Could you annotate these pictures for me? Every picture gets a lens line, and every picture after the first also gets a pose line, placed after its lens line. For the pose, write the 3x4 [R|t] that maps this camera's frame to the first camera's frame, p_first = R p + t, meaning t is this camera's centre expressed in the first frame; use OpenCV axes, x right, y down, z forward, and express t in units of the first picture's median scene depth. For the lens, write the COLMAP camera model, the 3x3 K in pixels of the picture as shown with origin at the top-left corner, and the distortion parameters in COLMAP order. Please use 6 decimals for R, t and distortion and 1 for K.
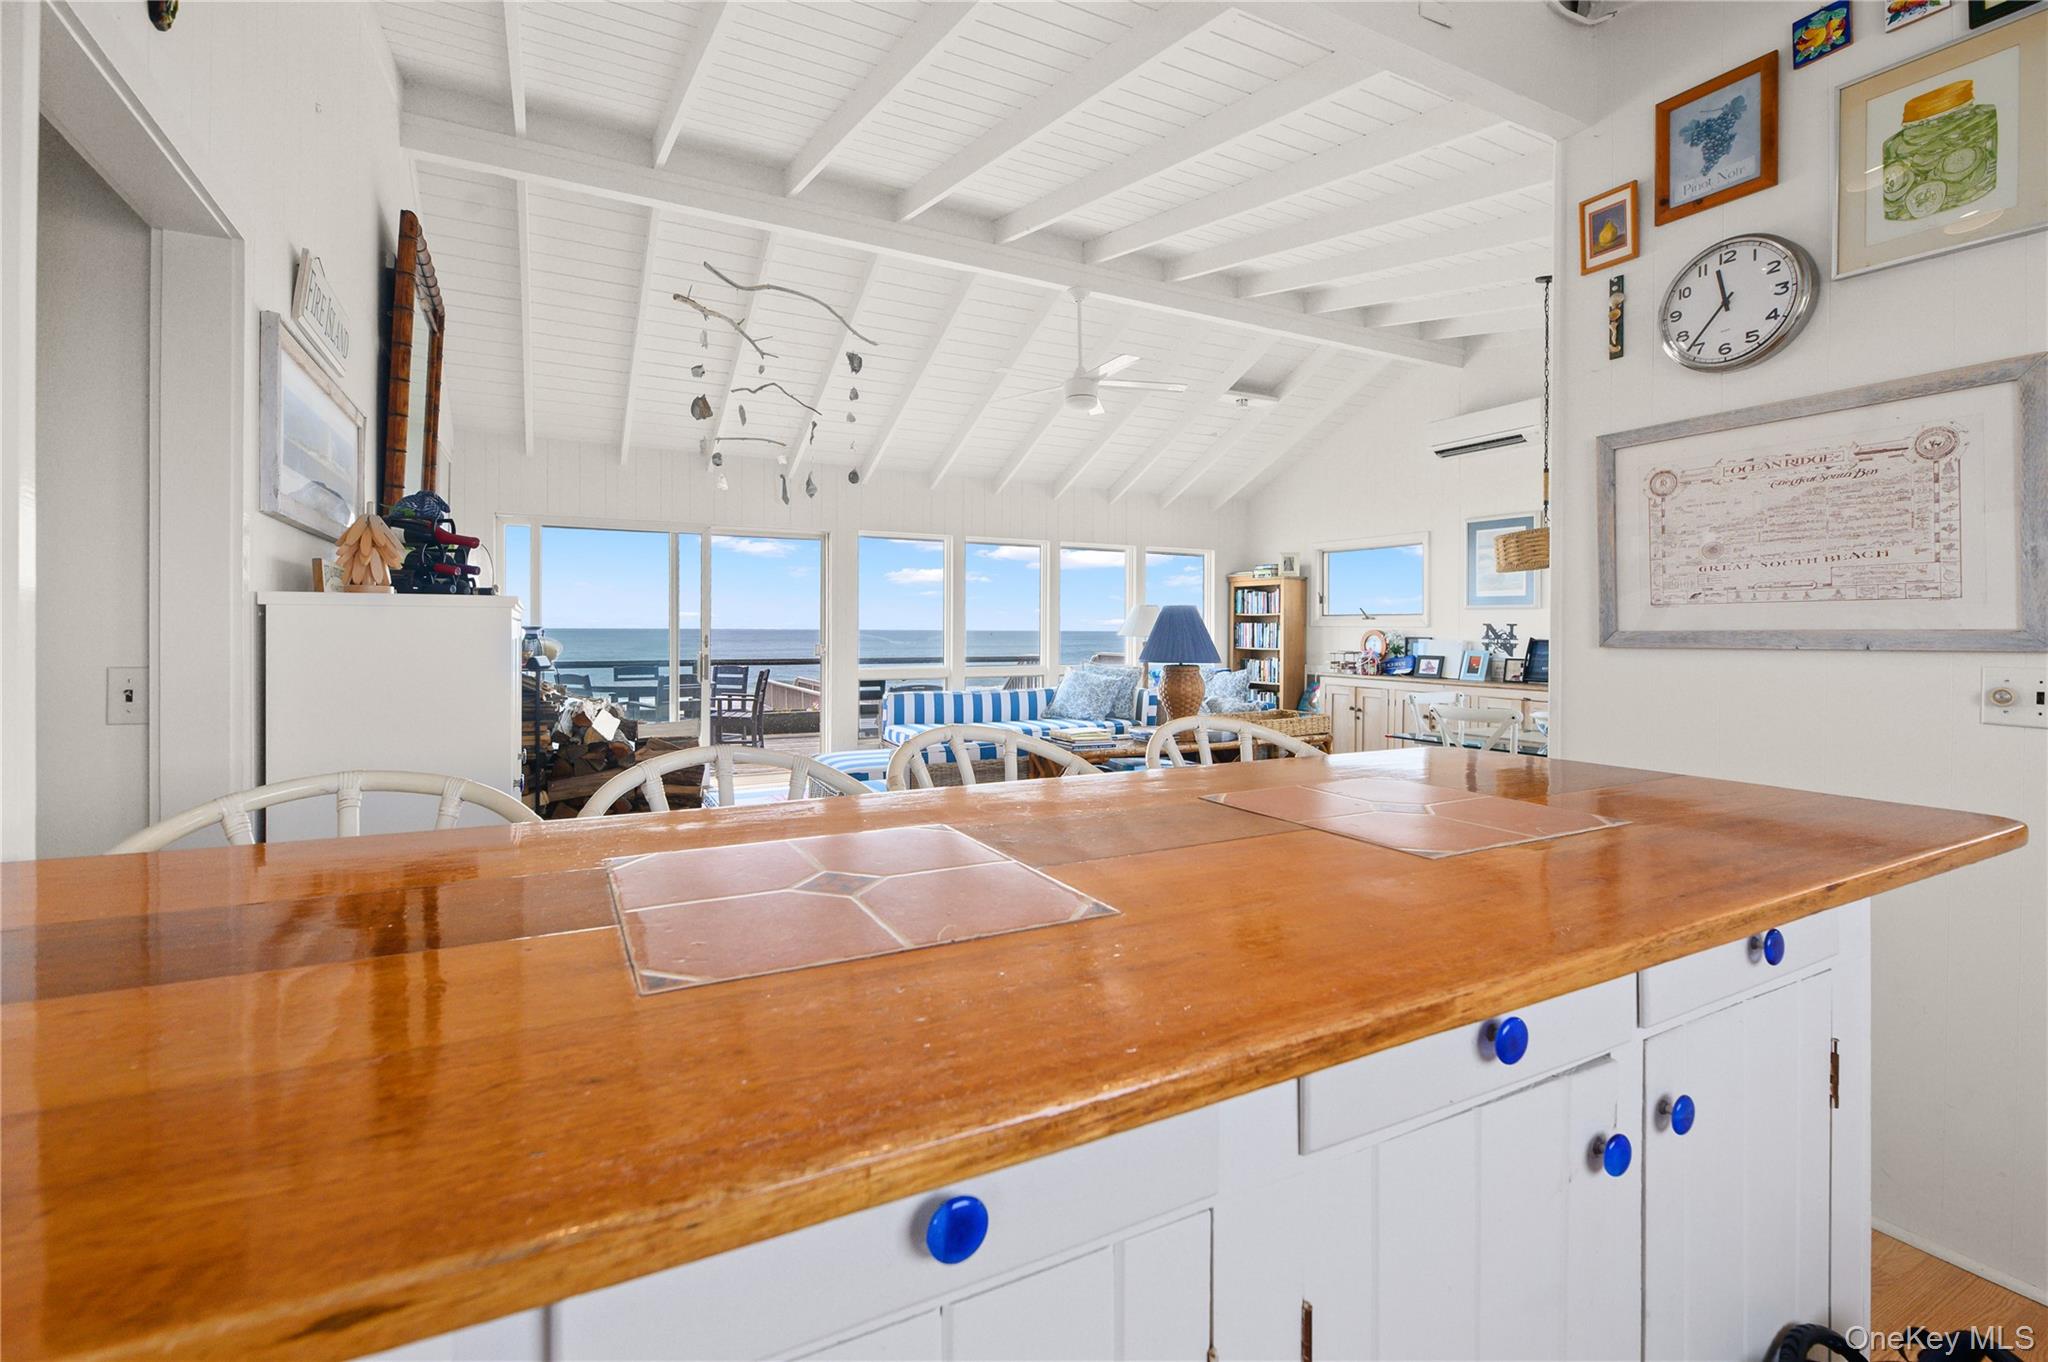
lens RADIAL K [[898.3, 0, 1019.9], [0, 898.3, 620.4], [0, 0, 1]] dist [-0.003022, -0.000551]
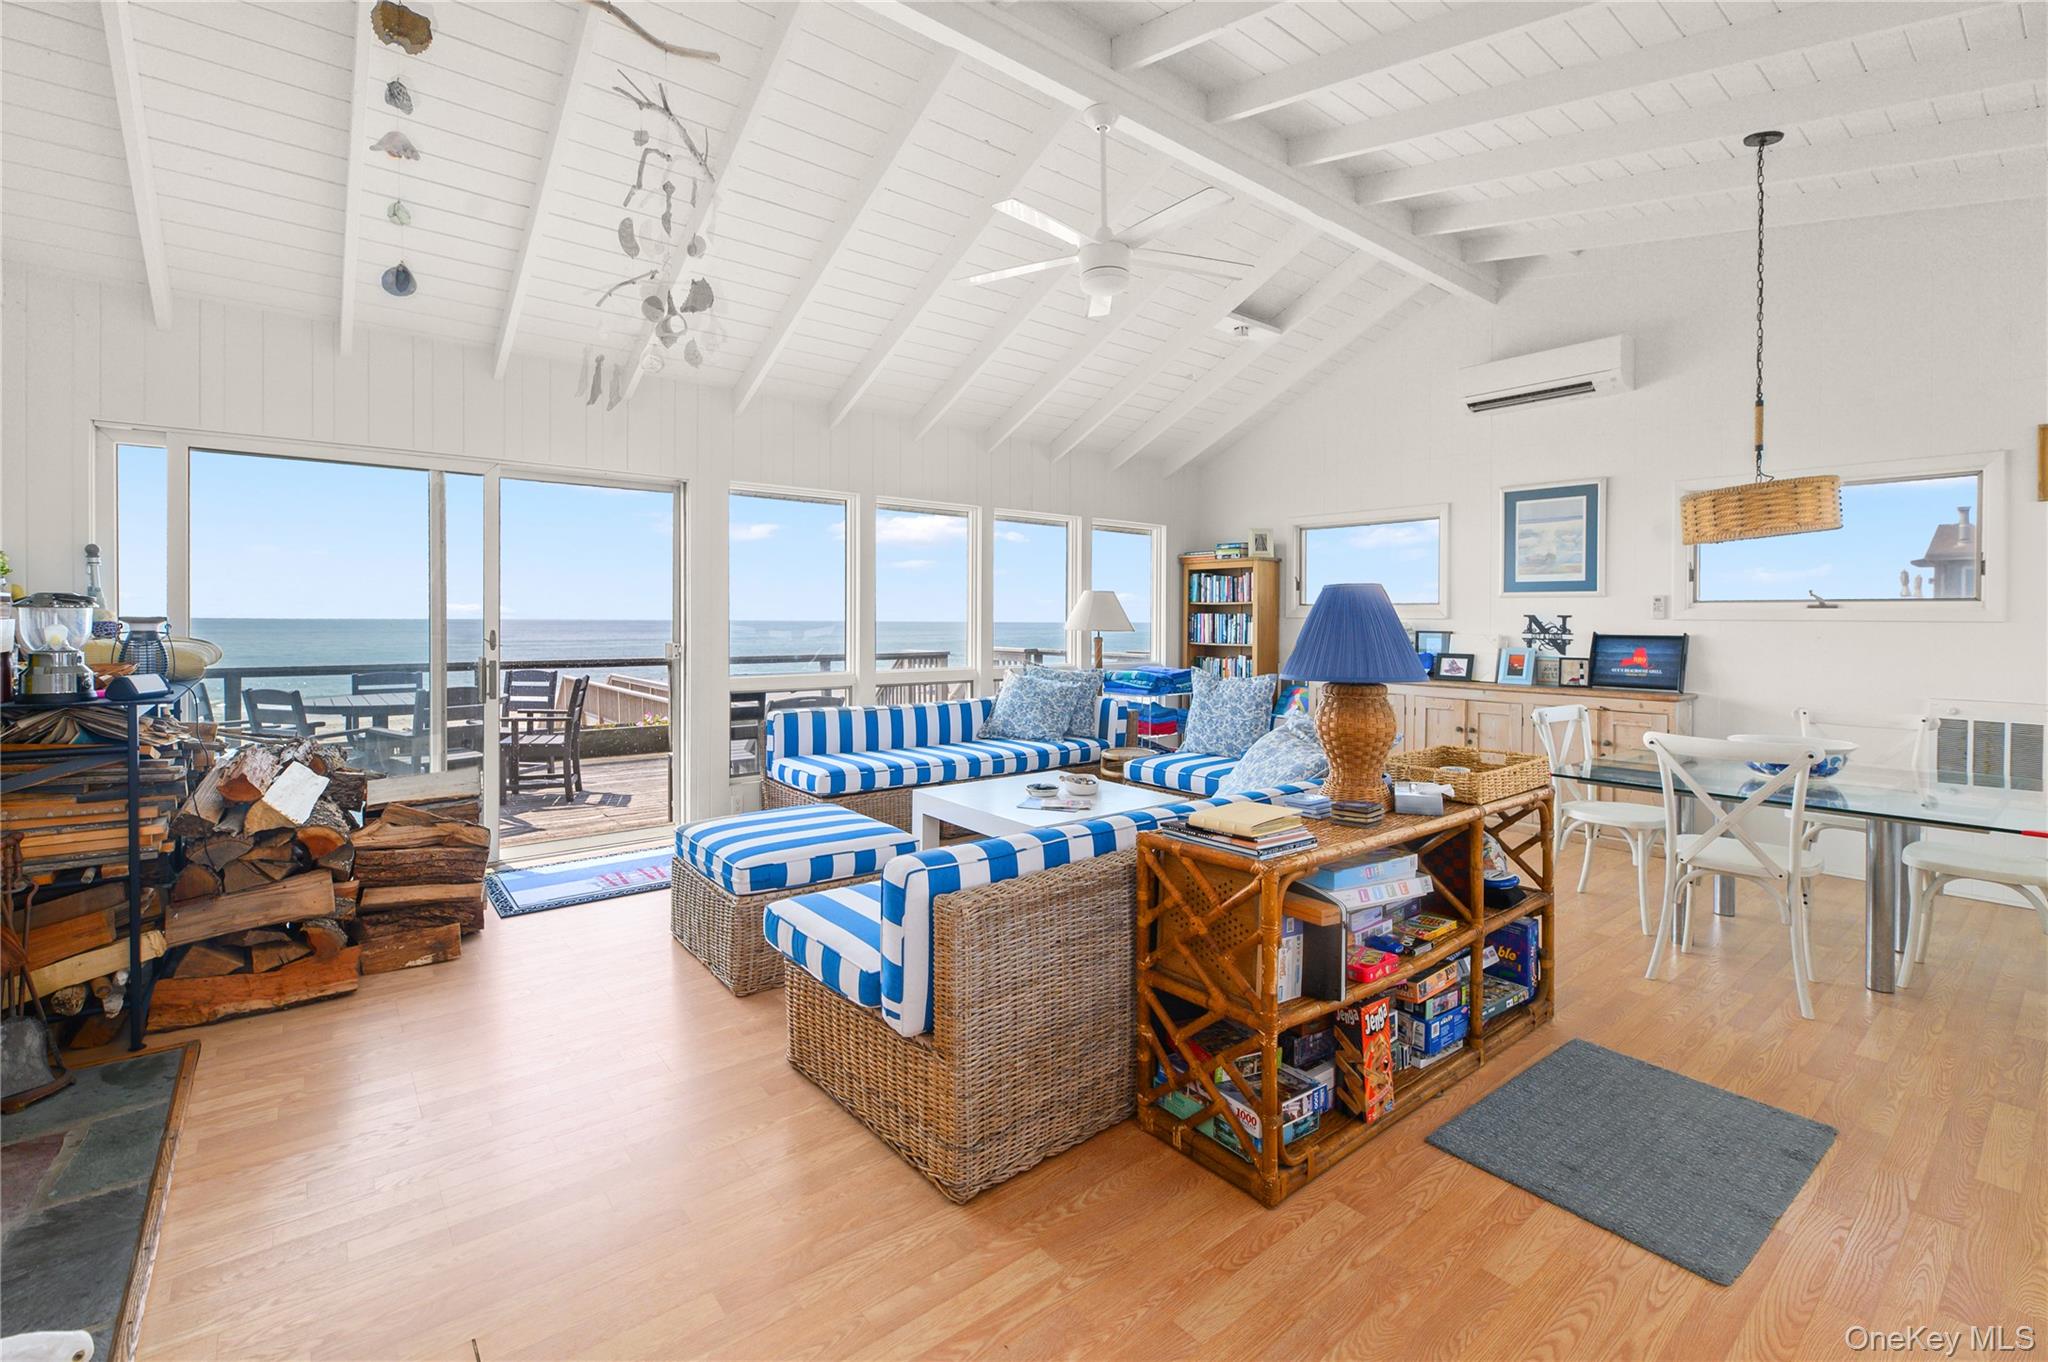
lens RADIAL K [[898.3, 0, 1019.9], [0, 898.3, 620.4], [0, 0, 1]] dist [-0.003022, -0.000551]
pose [[0.981643, 0.001066, 0.190726, -0.090448], [-0.003137, 0.999939, 0.010556, 0.001293], [-0.190703, -0.010961, 0.981587, 0.265869]]
